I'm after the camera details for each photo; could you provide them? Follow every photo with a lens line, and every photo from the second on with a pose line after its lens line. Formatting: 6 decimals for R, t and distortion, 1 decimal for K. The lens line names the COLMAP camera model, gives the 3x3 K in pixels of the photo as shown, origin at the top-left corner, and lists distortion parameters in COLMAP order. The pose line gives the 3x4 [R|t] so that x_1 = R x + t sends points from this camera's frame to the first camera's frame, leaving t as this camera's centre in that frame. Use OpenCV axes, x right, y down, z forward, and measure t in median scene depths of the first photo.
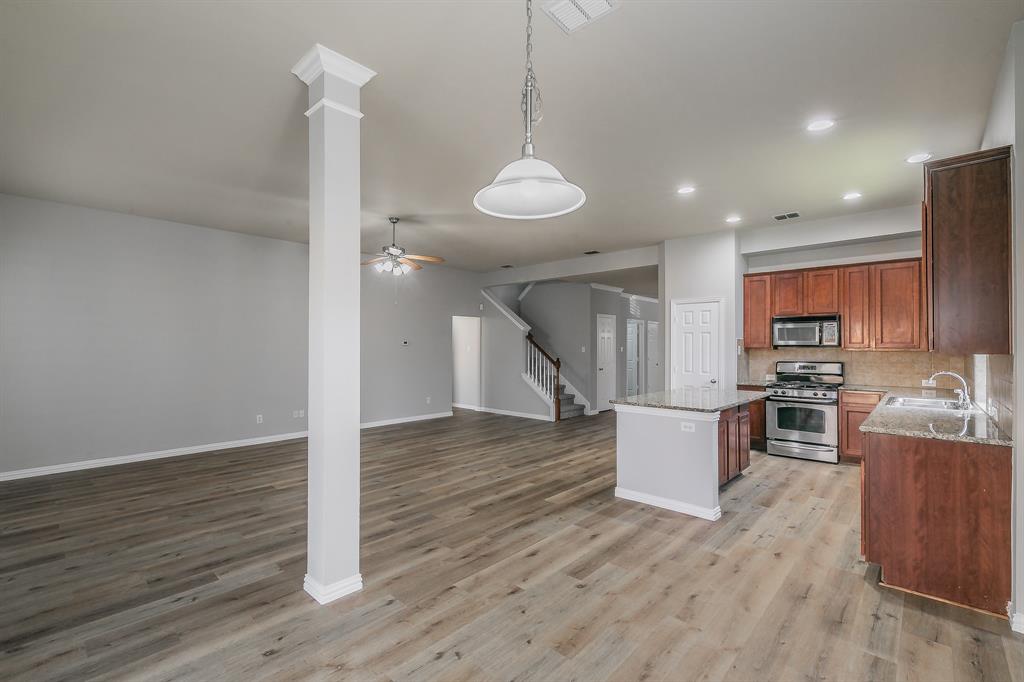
lens RADIAL K [[448.9, 0, 512.2], [0, 448.9, 343.3], [0, 0, 1]] dist [0.001286, -0.000225]
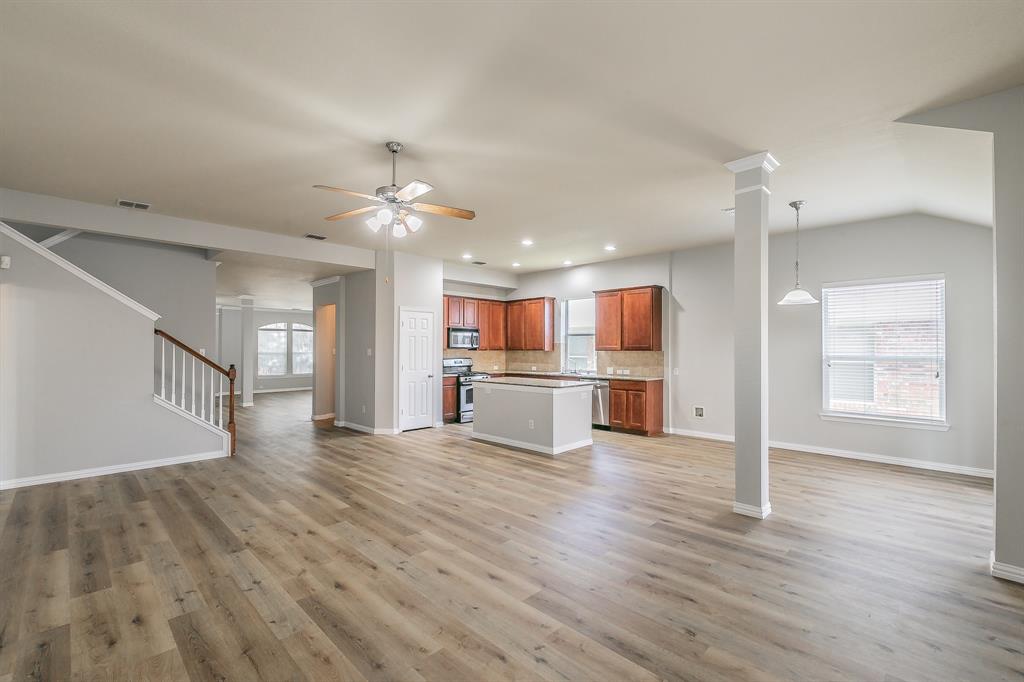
lens RADIAL K [[448.4, 0, 516.7], [0, 448.4, 344.0], [0, 0, 1]] dist [0.001776, 0.000250]
pose [[0.025388, 0.009625, 0.999631, -0.893496], [-0.007308, 0.999929, -0.009442, 0.006278], [-0.999651, -0.007065, 0.025456, 0.818116]]
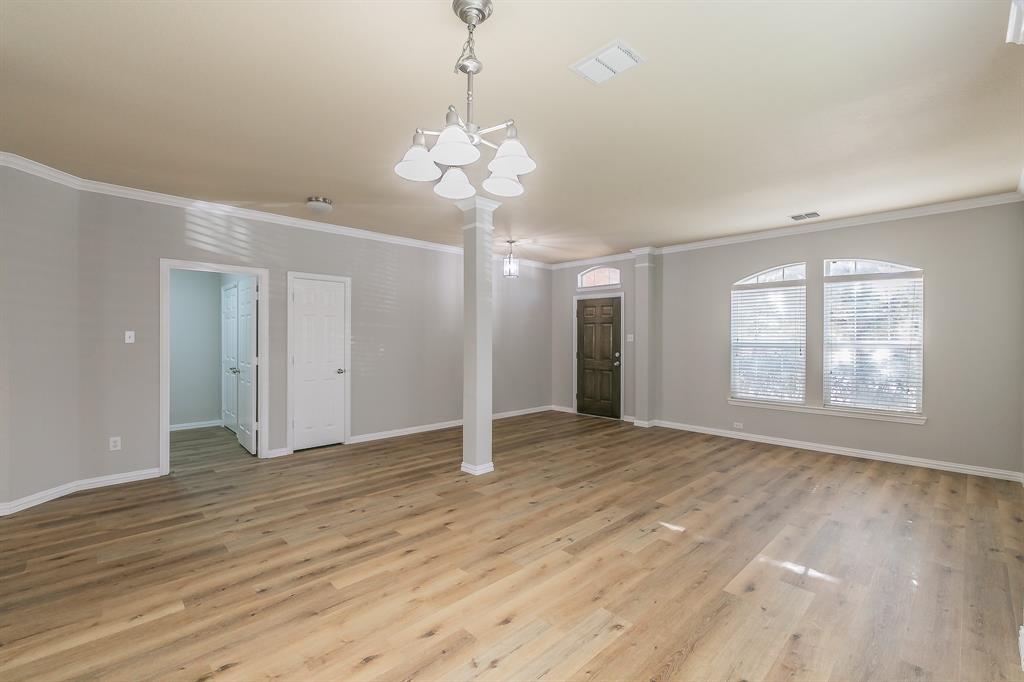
lens RADIAL K [[437.1, 0, 512.0], [0, 437.1, 341.0], [0, 0, 1]] dist [0.000037, -0.000852]
pose [[0.998776, 0.001536, -0.049442, 1.140031], [-0.000649, 0.999838, 0.017964, 0.019864], [0.049462, -0.017909, 0.998615, 1.269597]]
